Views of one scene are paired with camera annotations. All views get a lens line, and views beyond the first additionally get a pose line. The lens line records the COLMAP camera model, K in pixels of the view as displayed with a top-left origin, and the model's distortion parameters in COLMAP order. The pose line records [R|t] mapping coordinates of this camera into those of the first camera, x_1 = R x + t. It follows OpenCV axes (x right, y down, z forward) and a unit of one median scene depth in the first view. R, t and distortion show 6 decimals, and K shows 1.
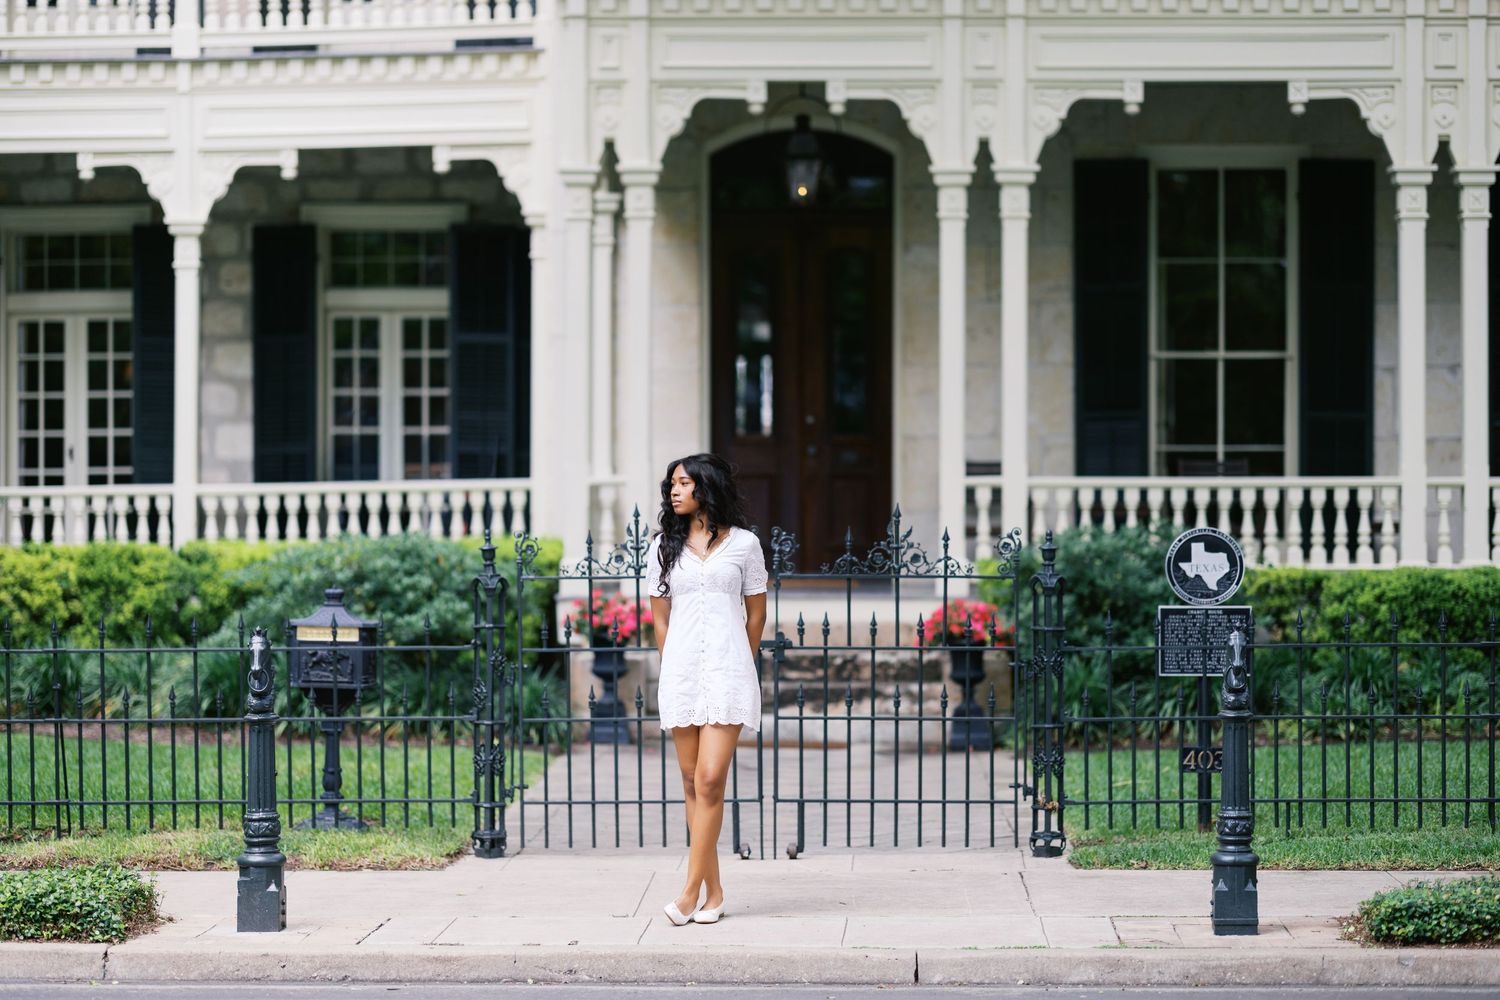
lens RADIAL K [[3684.3, 0, 750.3], [0, 3684.3, 590.8], [0, 0, 1]] dist [0.066377, -0.892962]
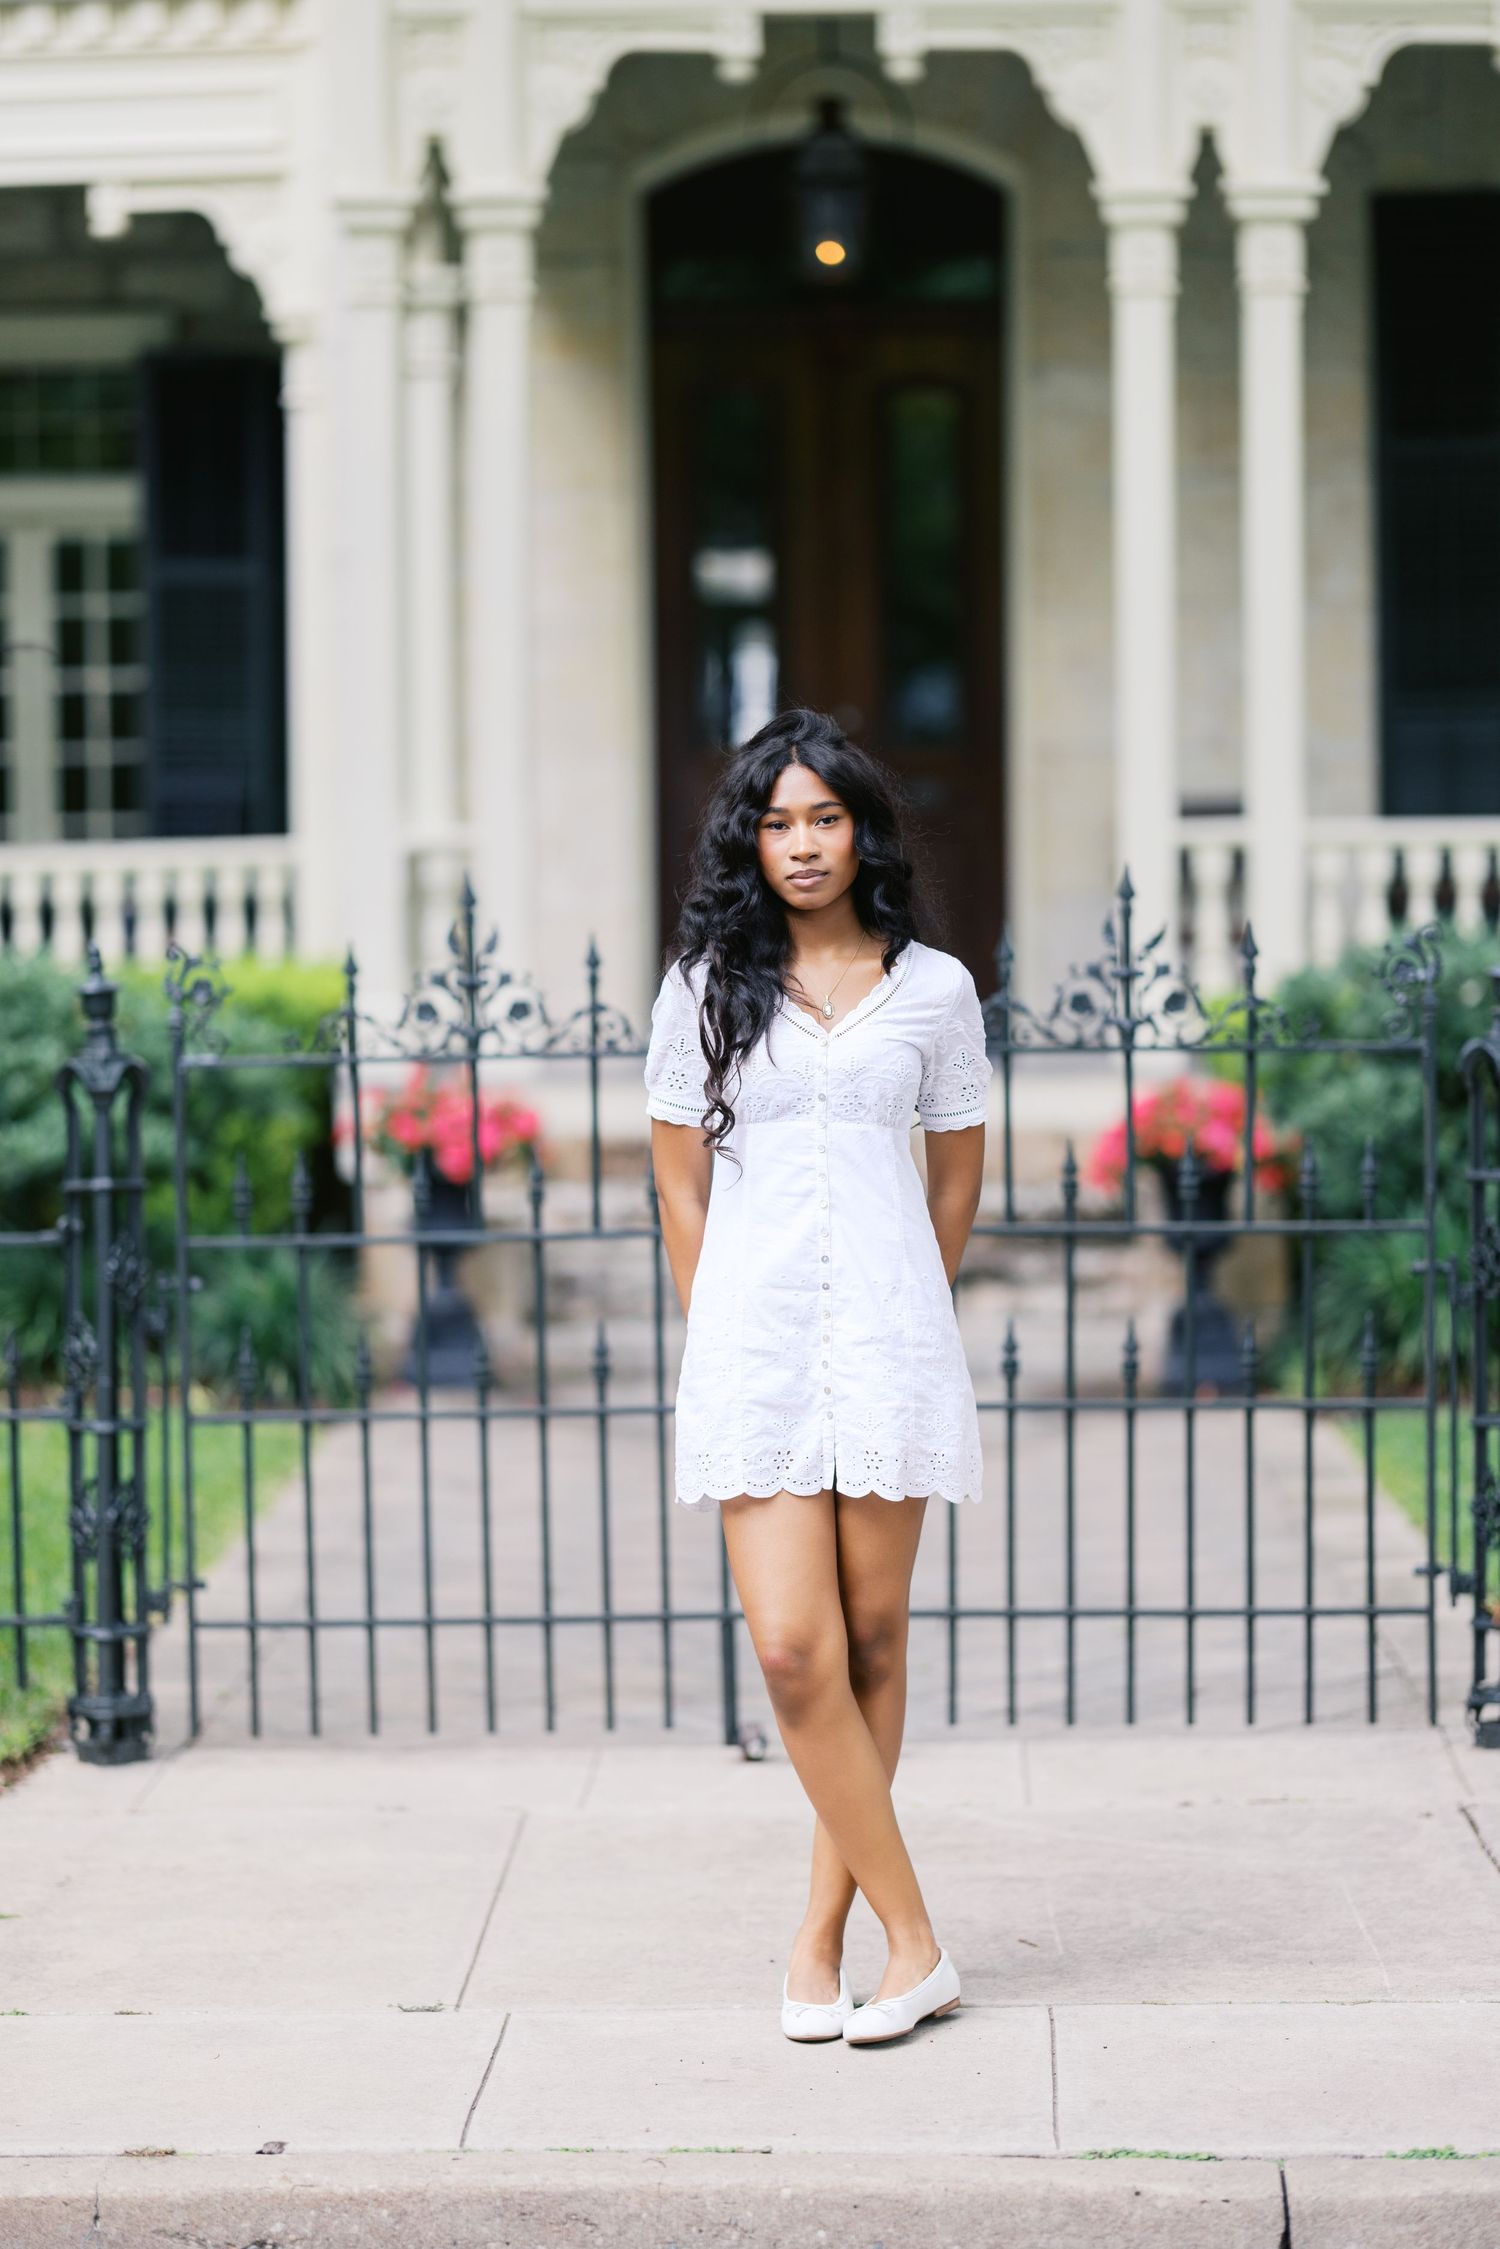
lens RADIAL K [[5523.9, 0, 750.9], [0, 5523.9, 1190.2], [0, 0, 1]] dist [0.066377, -0.892962]
pose [[0.999910, -0.011472, 0.006921, -0.003385], [0.011273, 0.999538, 0.028219, -0.003939], [-0.007242, -0.028138, 0.999578, 0.270823]]
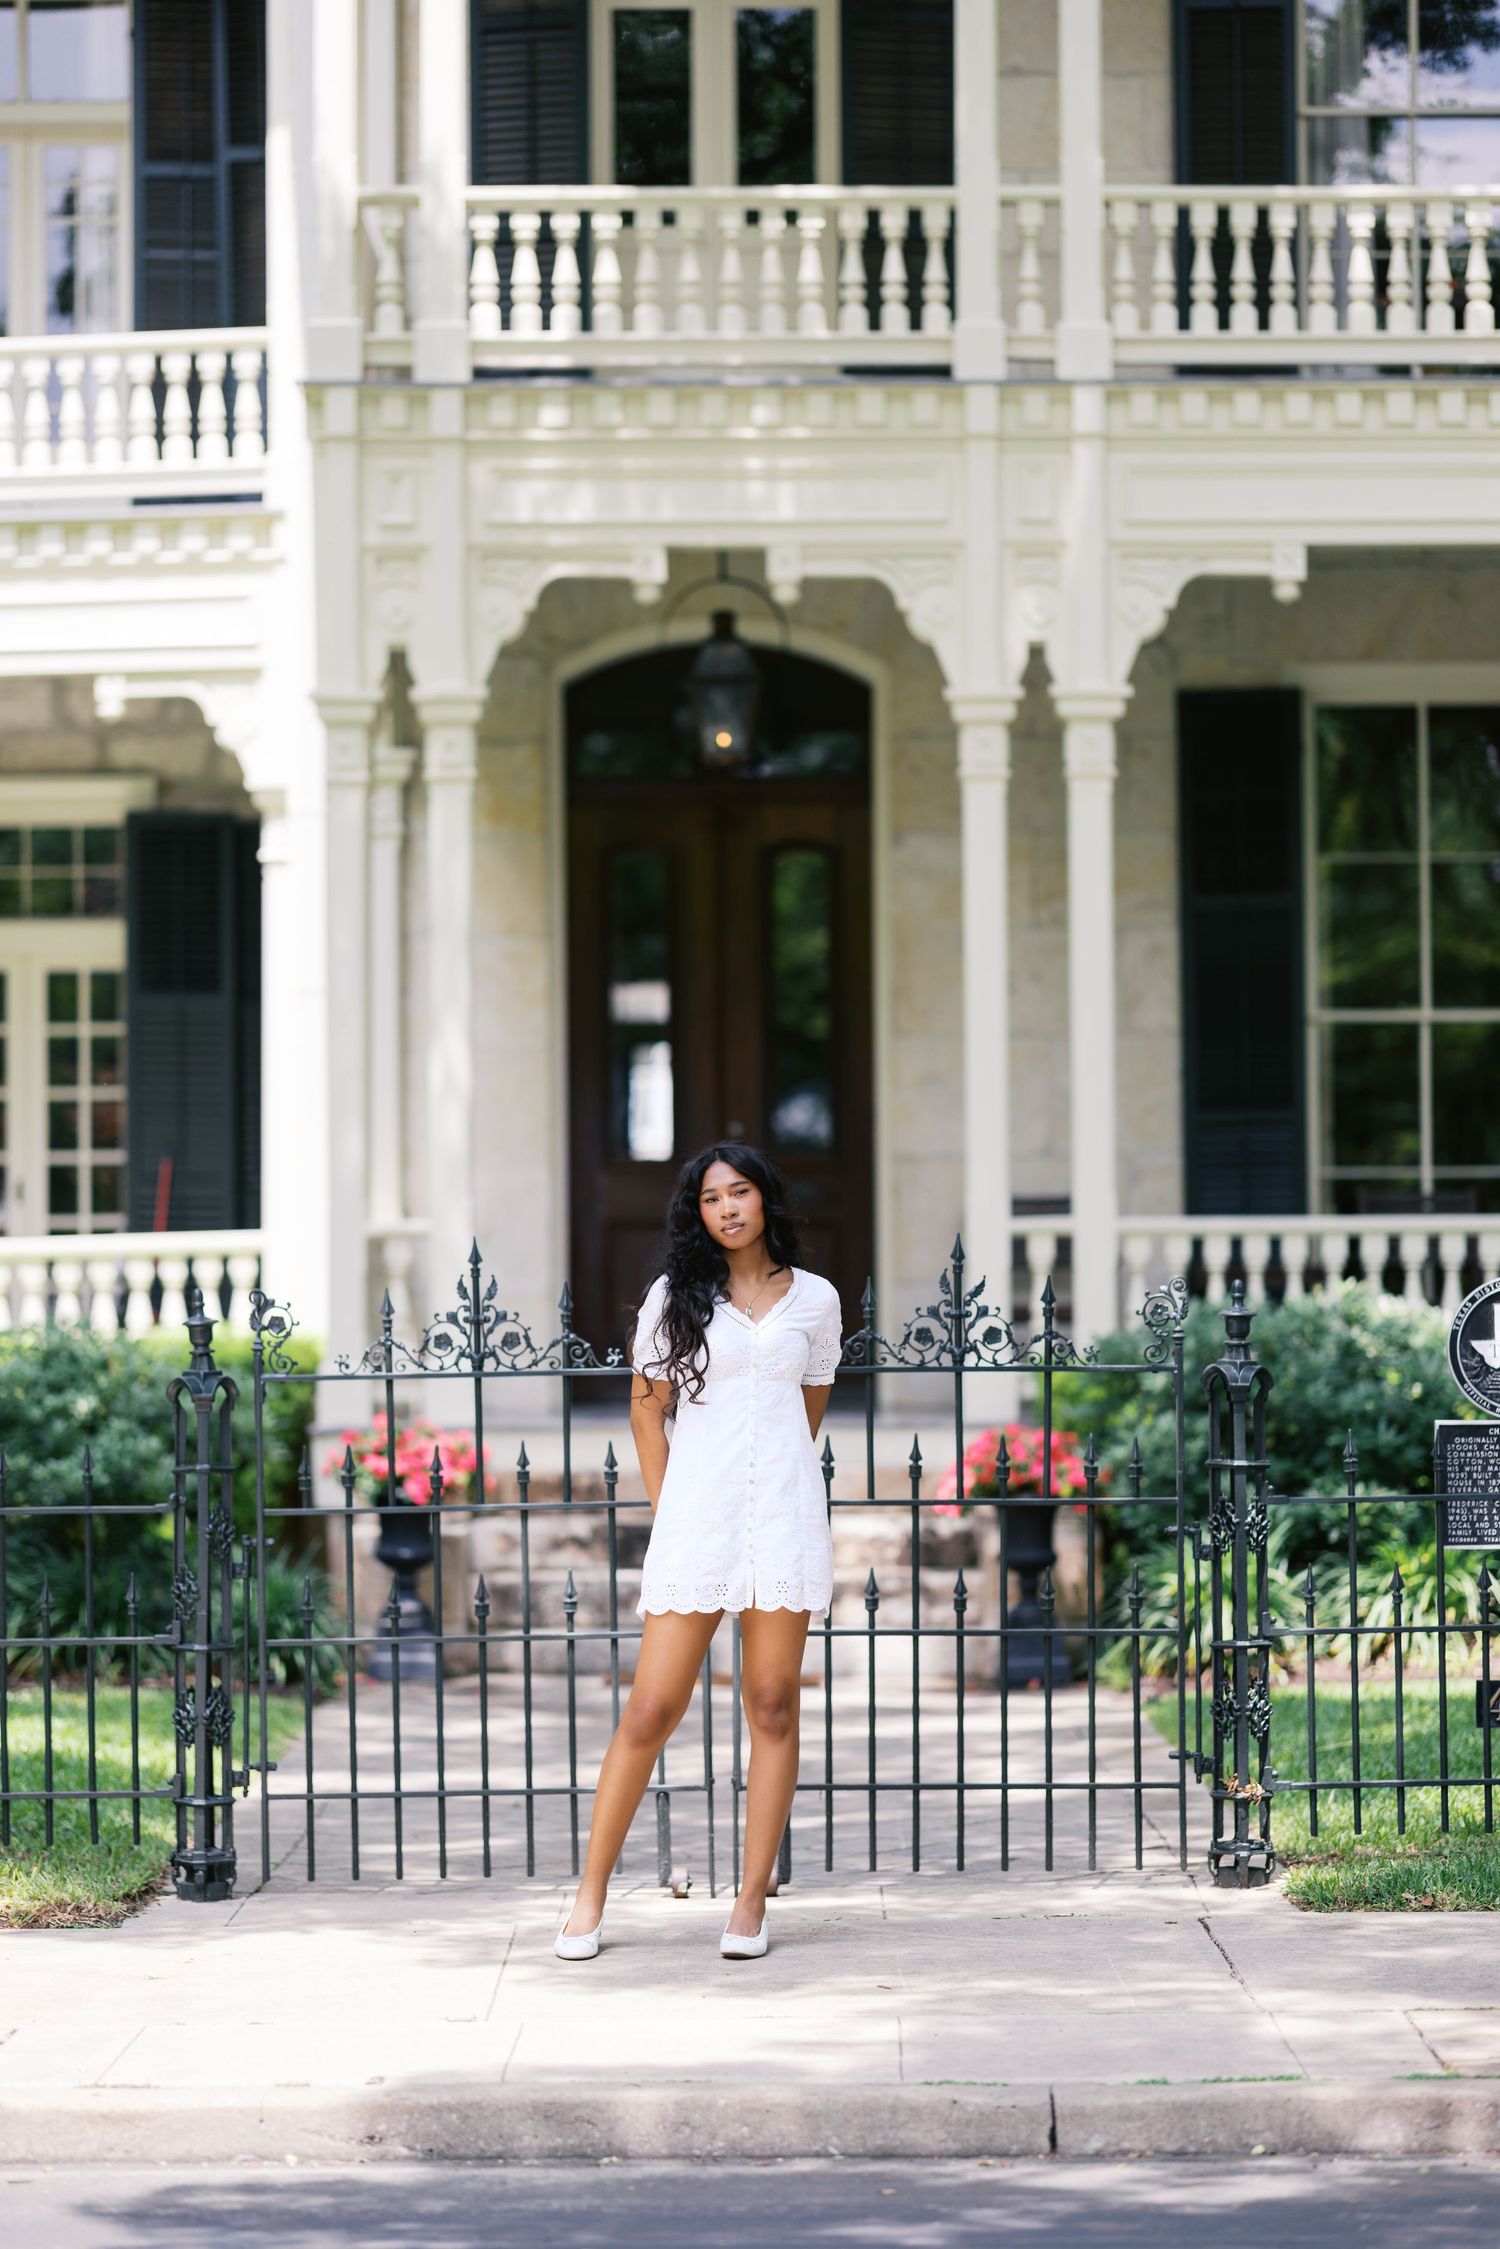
lens RADIAL K [[5523.9, 0, 750.9], [0, 5523.9, 1190.2], [0, 0, 1]] dist [0.066377, -0.892962]
pose [[0.999472, -0.007530, 0.031621, -0.010718], [0.008975, 0.998911, -0.045796, 0.004508], [-0.031241, 0.046055, 0.998450, 0.127132]]
